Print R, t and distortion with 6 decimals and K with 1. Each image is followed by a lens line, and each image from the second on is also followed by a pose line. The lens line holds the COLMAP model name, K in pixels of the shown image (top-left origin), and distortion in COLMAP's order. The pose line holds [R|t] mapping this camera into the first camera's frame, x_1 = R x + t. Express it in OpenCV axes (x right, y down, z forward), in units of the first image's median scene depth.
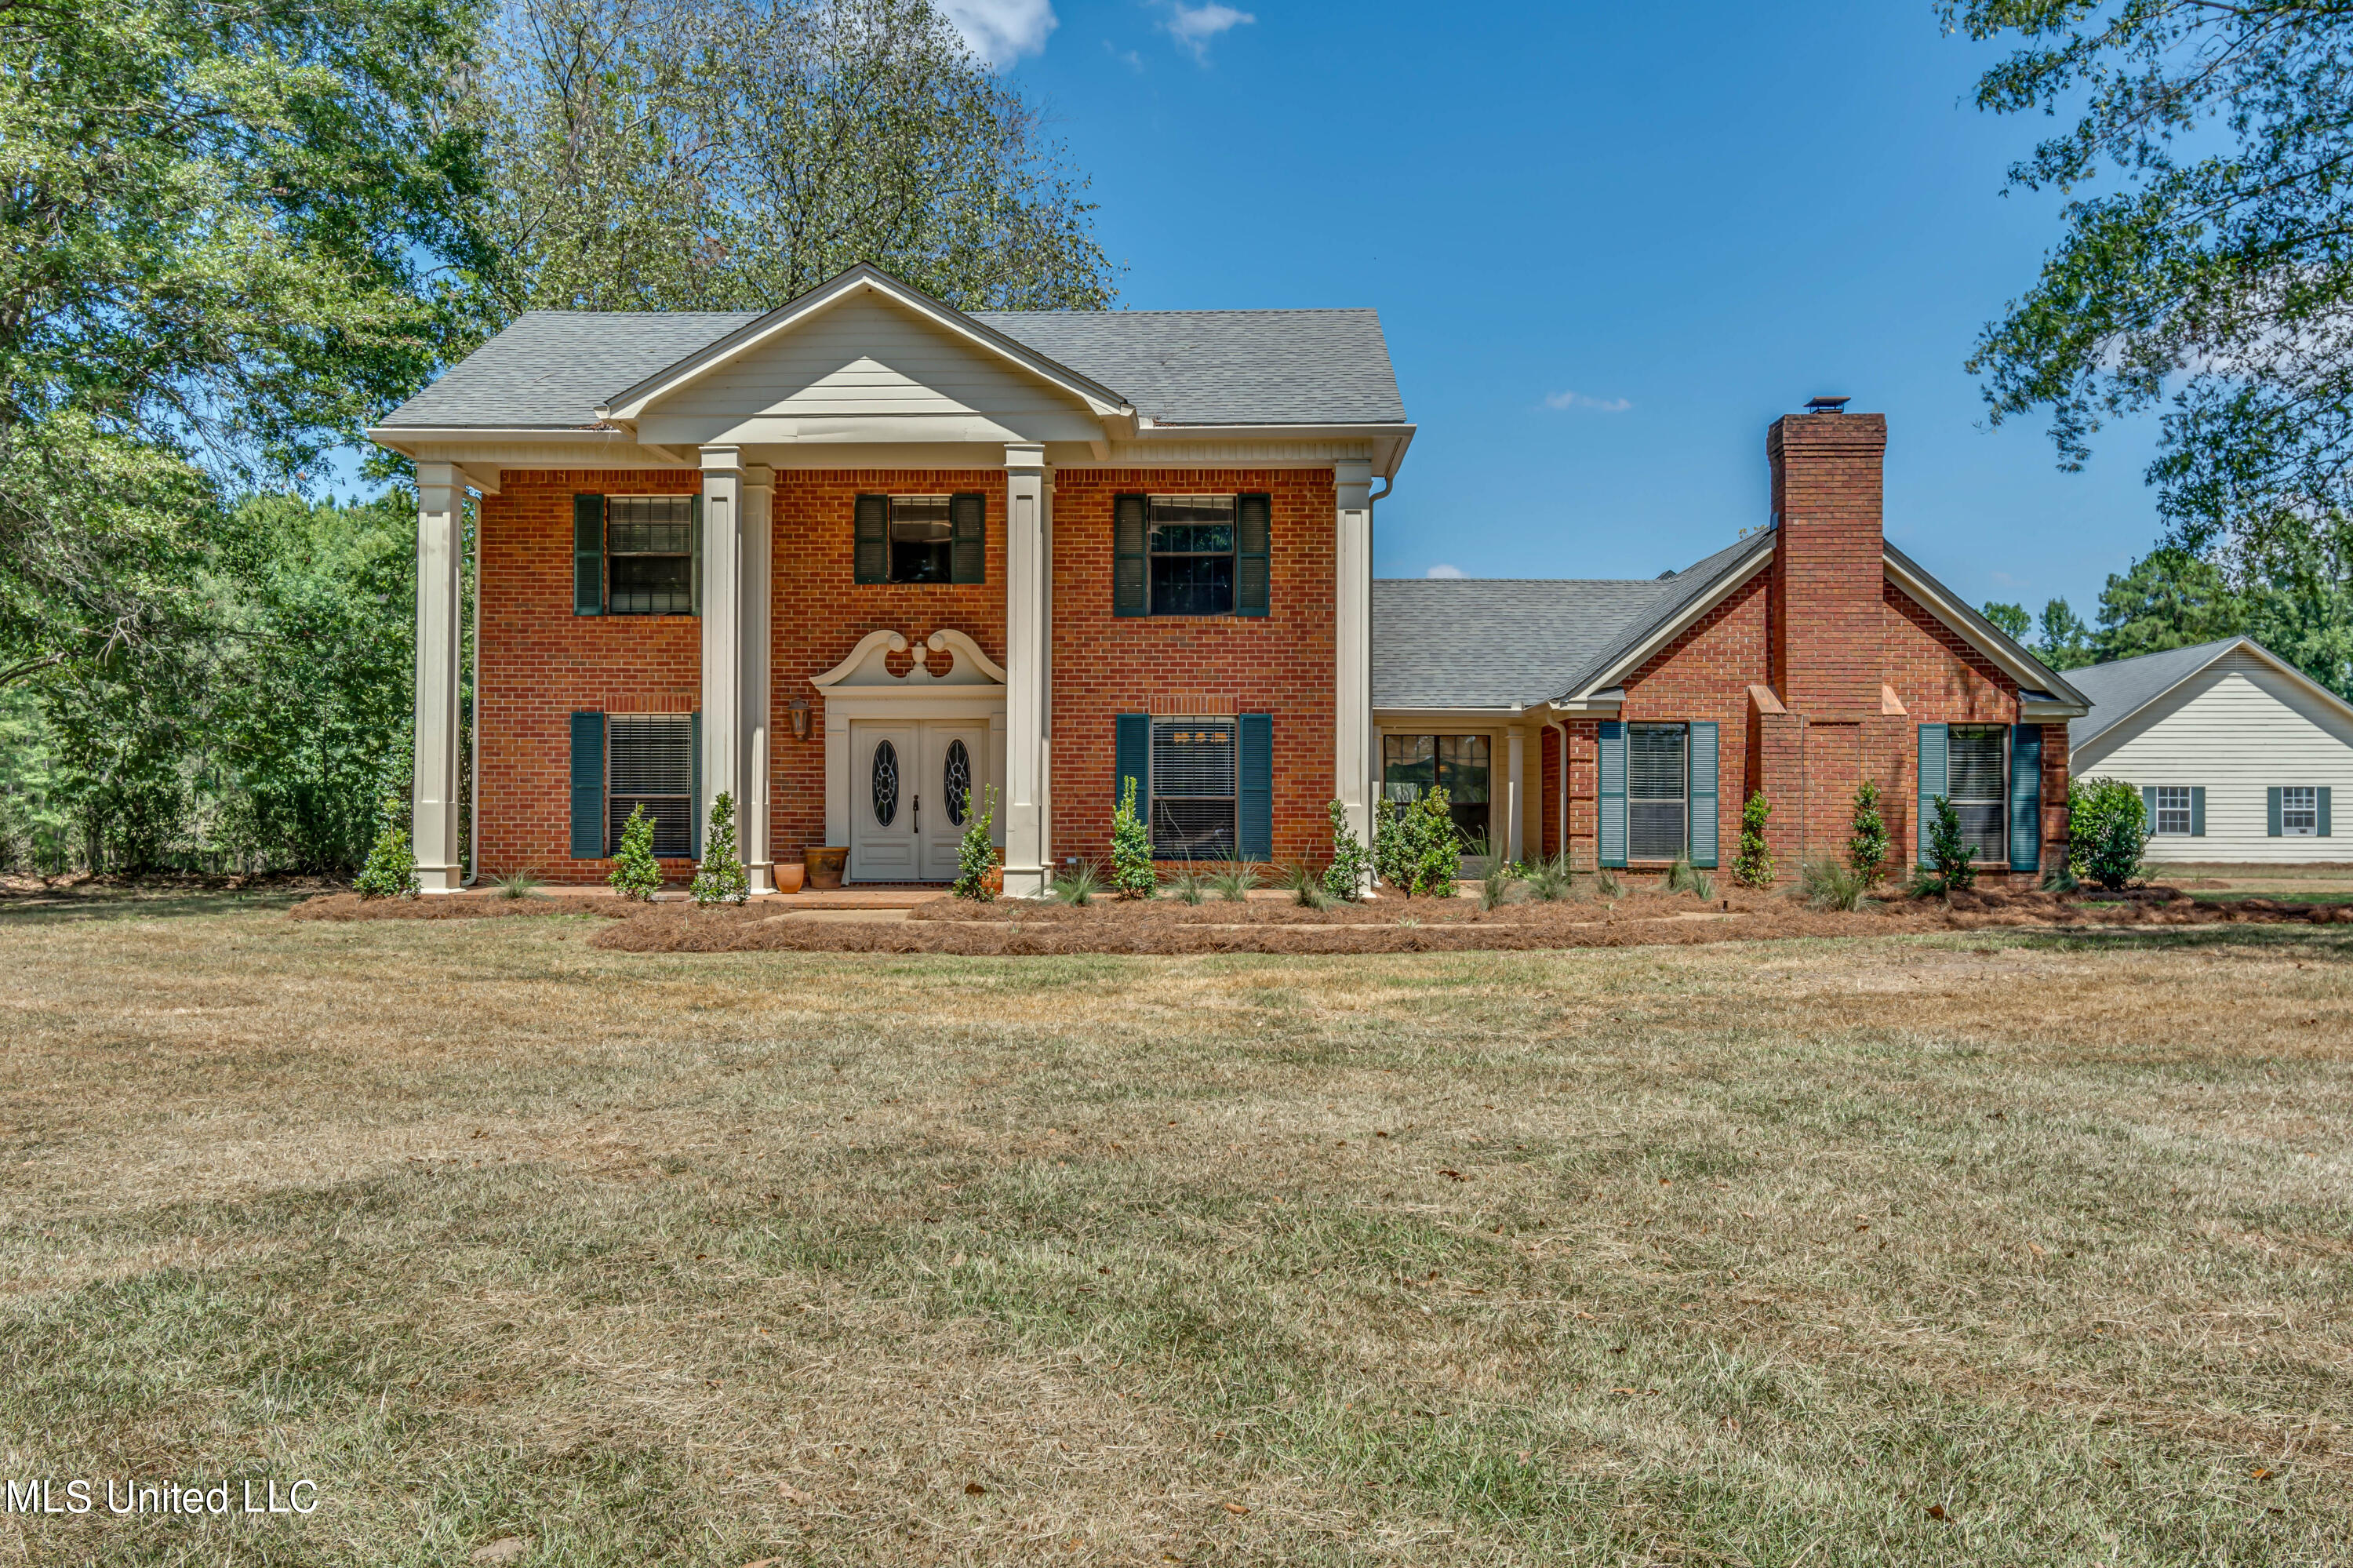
lens RADIAL K [[2064.6, 0, 1089.6], [0, 2064.6, 827.1], [0, 0, 1]] dist [-0.007071, -0.002604]
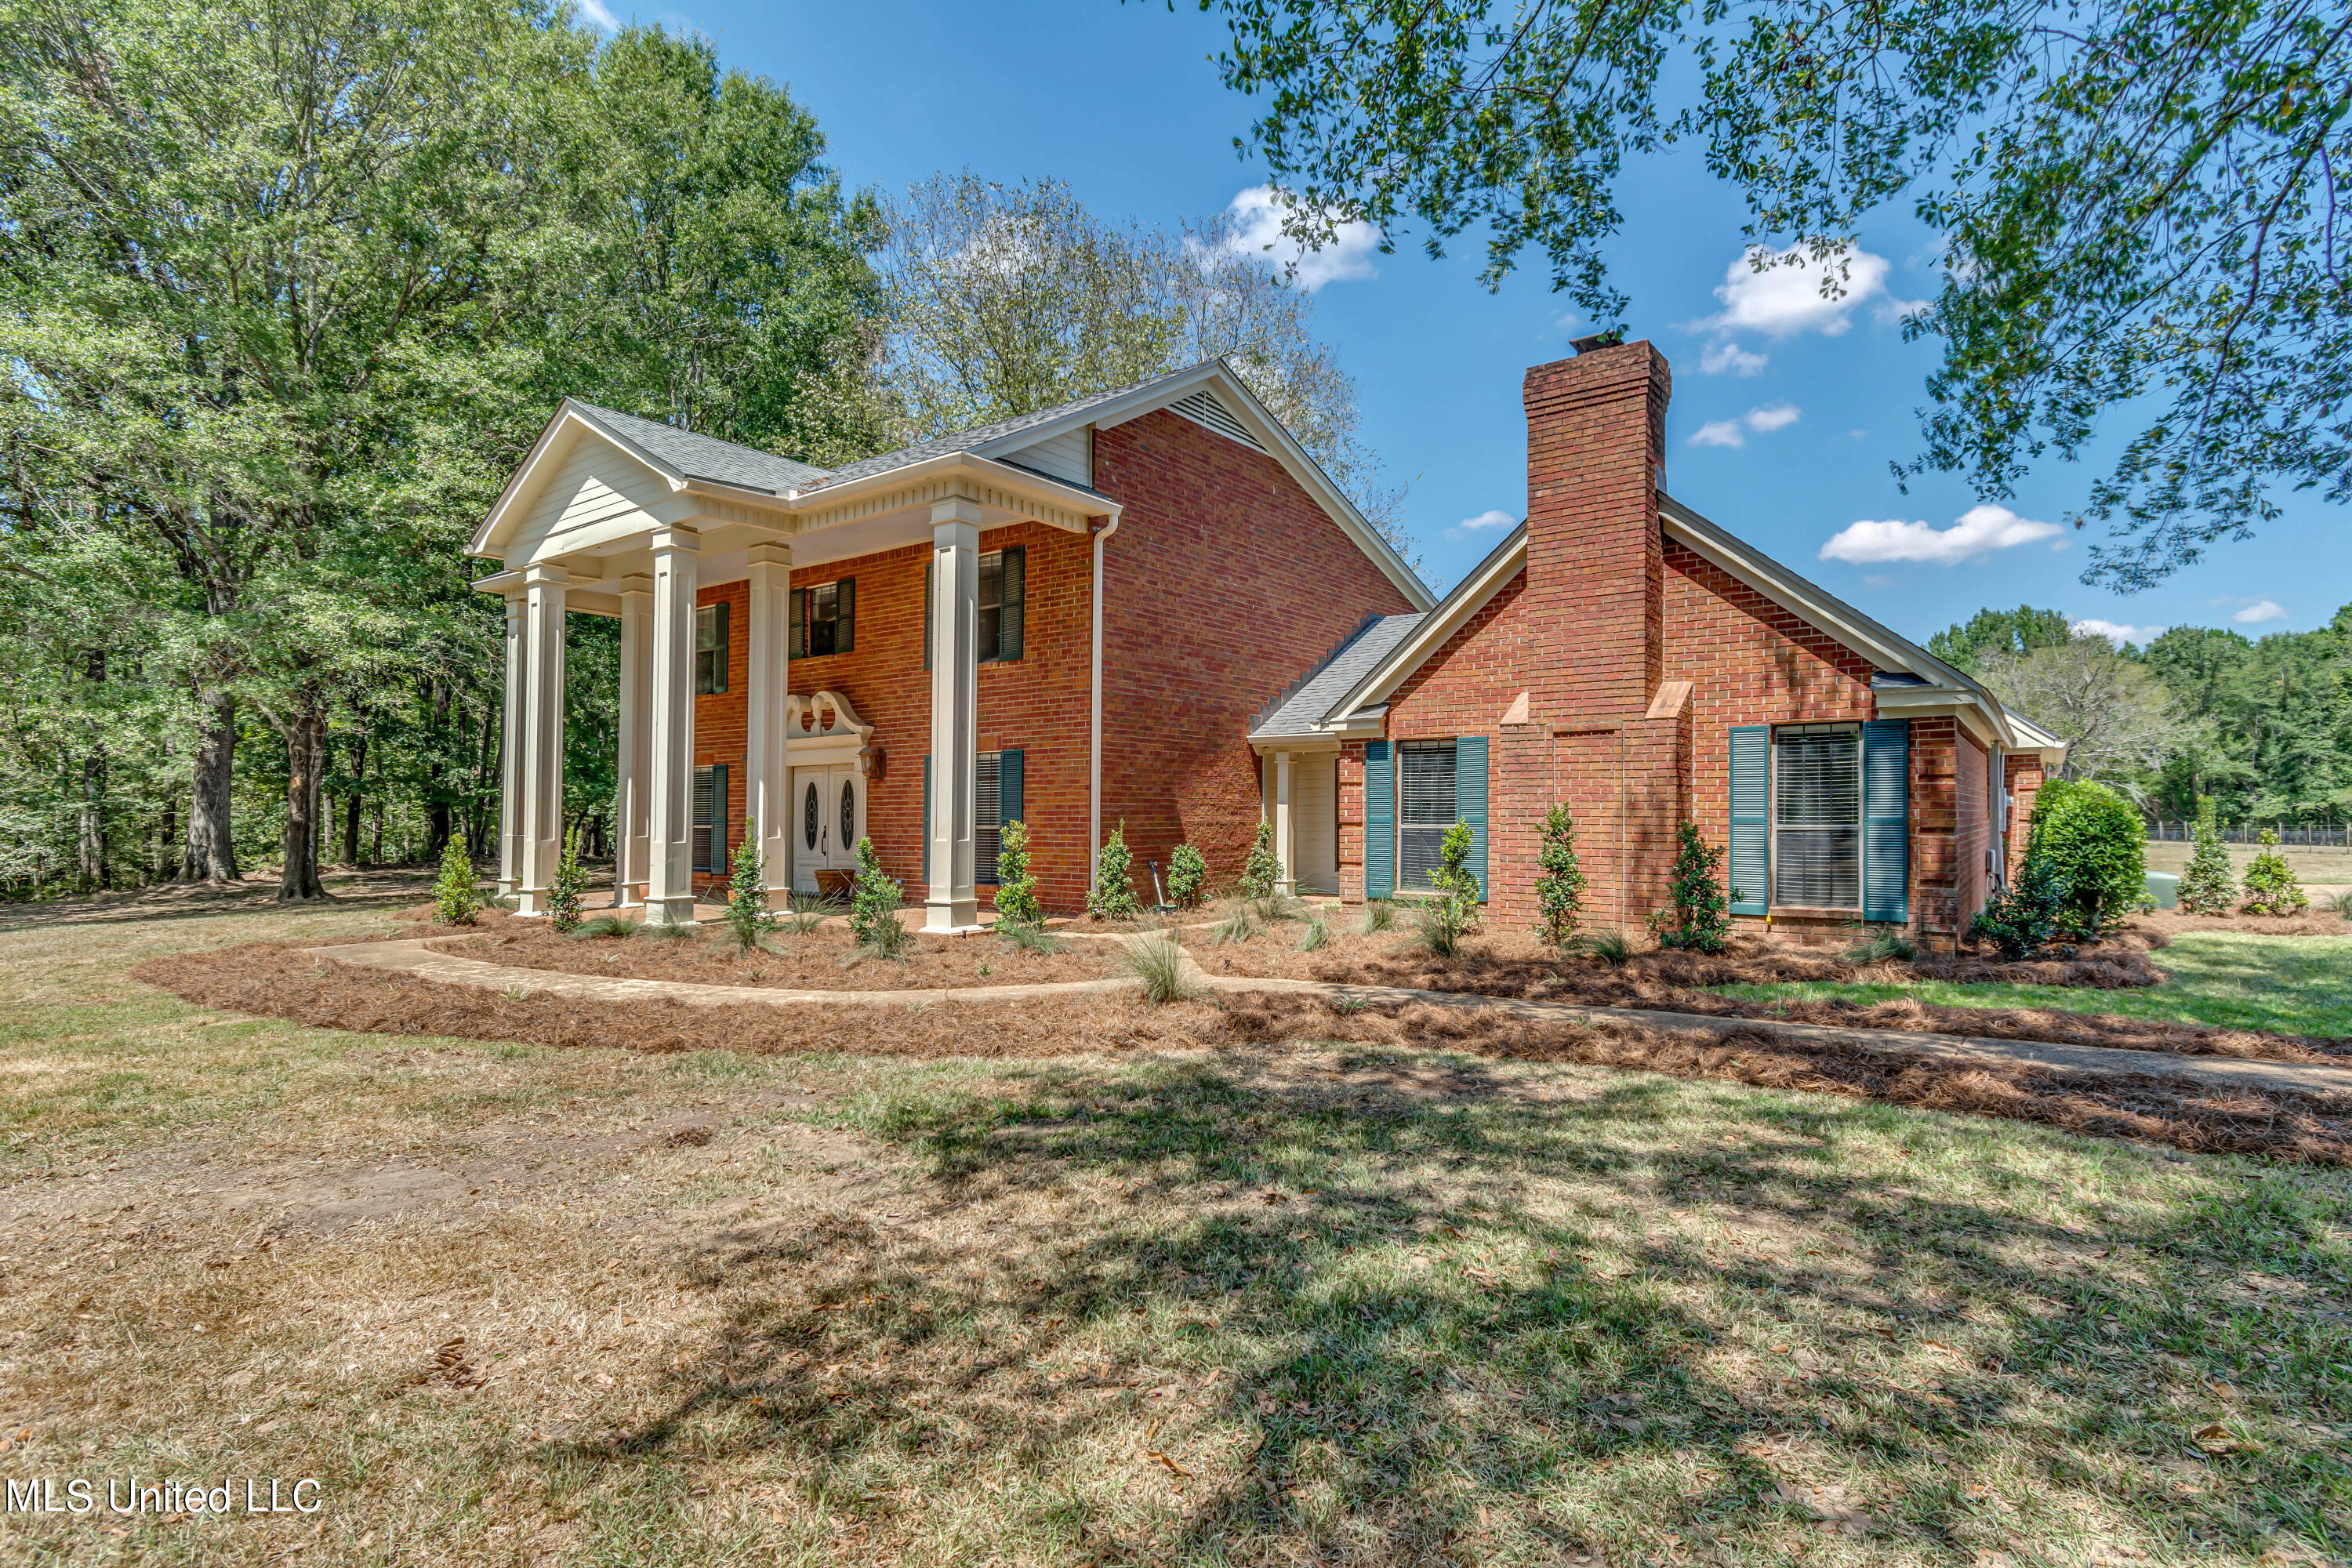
lens RADIAL K [[1164.6, 0, 1166.3], [0, 1164.6, 777.1], [0, 0, 1]] dist [0.002514, -0.000233]
pose [[0.836647, -0.026854, -0.547083, 0.470380], [0.011334, 0.999432, -0.031726, -0.019853], [0.547624, 0.020342, 0.836477, 0.520933]]
